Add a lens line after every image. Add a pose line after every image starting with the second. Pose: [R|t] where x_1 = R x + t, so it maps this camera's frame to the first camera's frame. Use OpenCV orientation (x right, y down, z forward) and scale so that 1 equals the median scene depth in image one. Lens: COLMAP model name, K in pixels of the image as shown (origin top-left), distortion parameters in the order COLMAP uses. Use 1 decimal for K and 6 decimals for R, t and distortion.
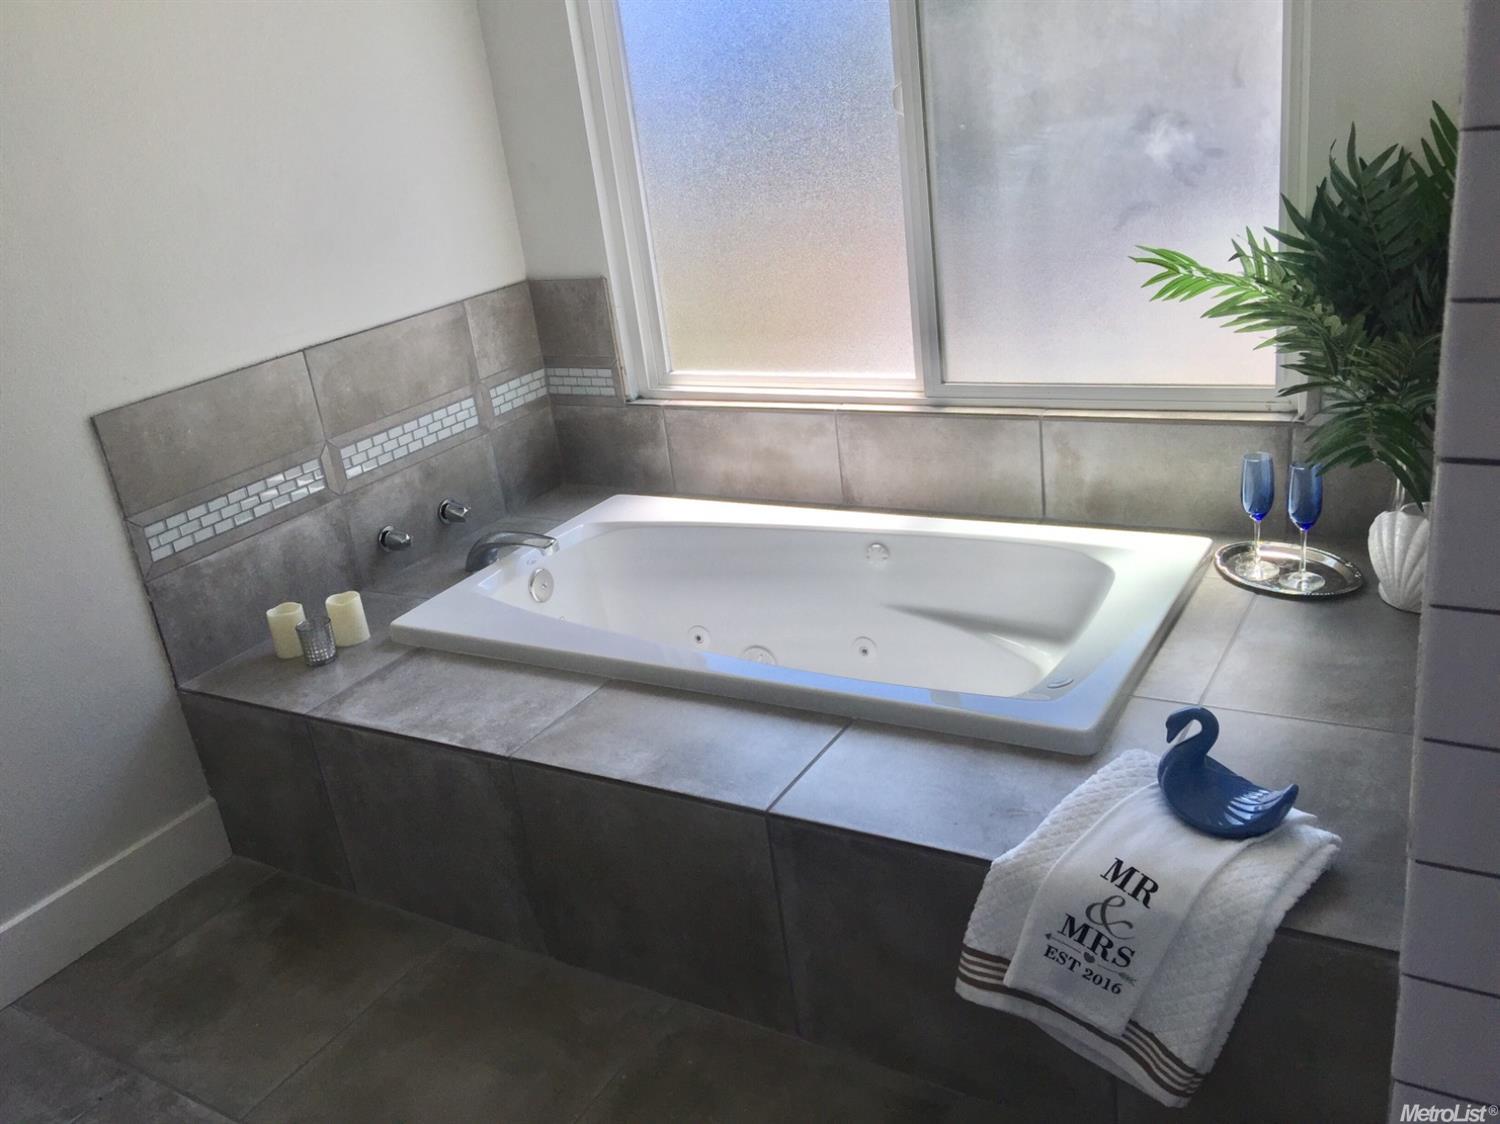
lens RADIAL K [[1279.0, 0, 751.4], [0, 1279.0, 550.8], [0, 0, 1]] dist [0.101908, -0.168843]
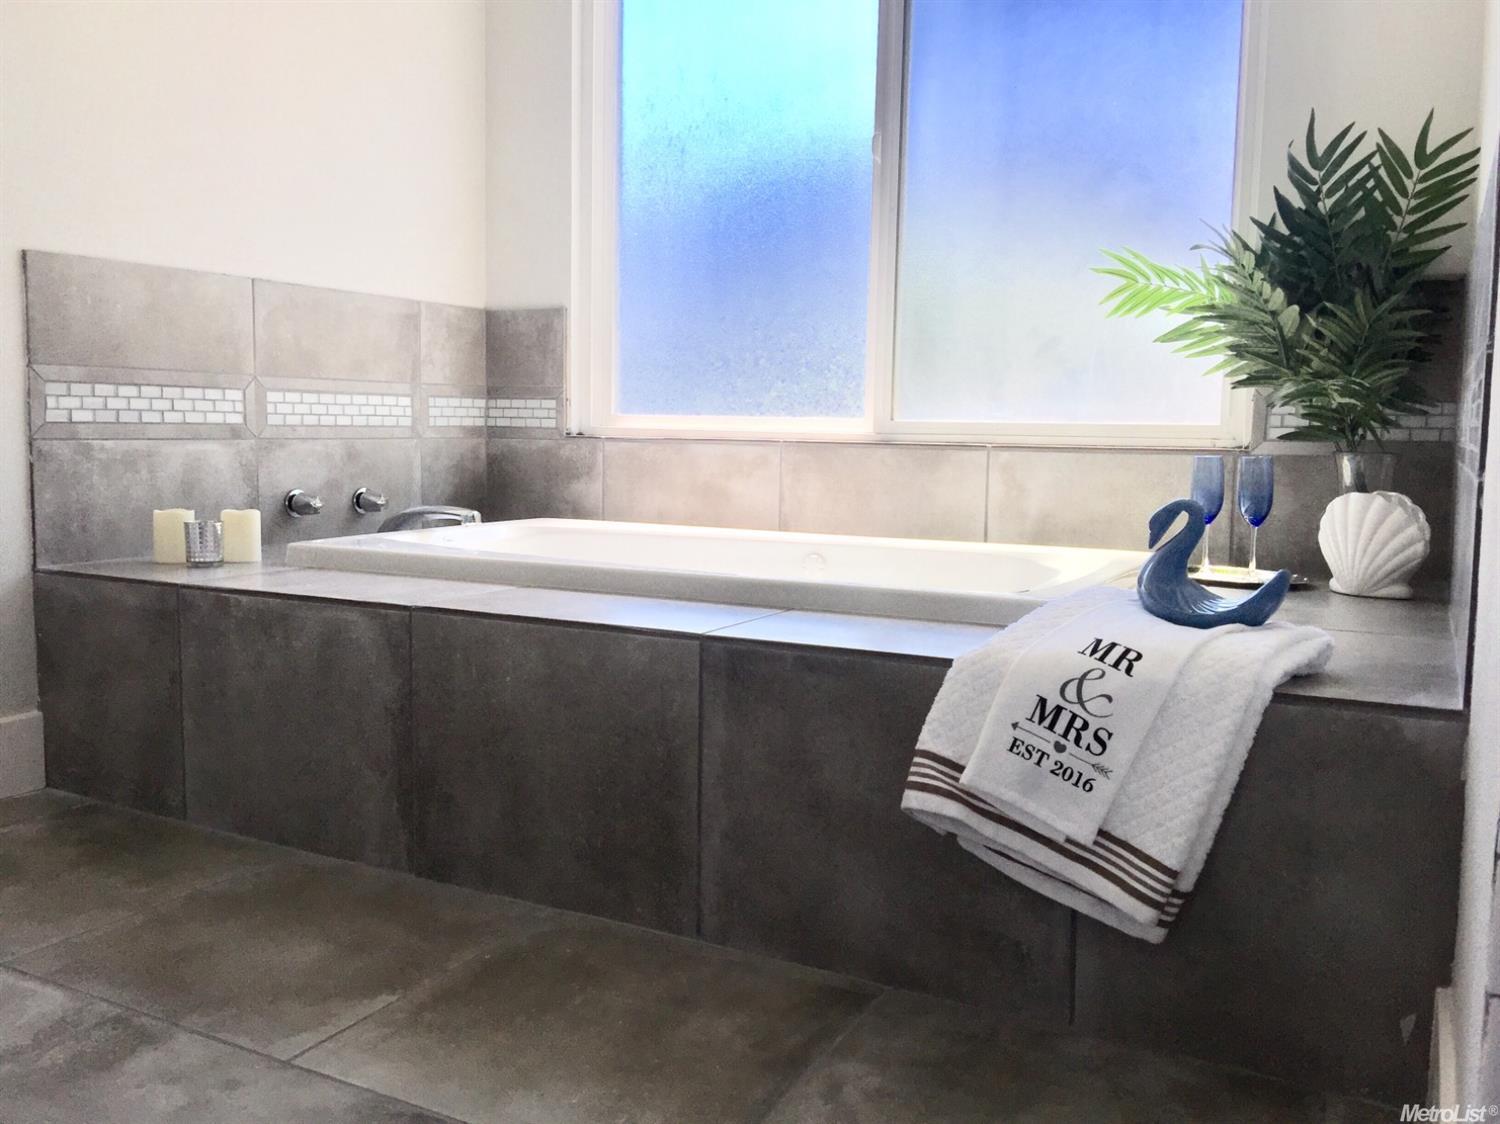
lens RADIAL K [[1279.0, 0, 751.4], [0, 1279.0, 550.8], [0, 0, 1]] dist [0.101908, -0.168843]
pose [[0.988421, 0.134674, 0.069908, -0.018768], [-0.110695, 0.955096, -0.274842, 0.294949], [-0.103783, 0.263921, 0.958945, 0.089565]]
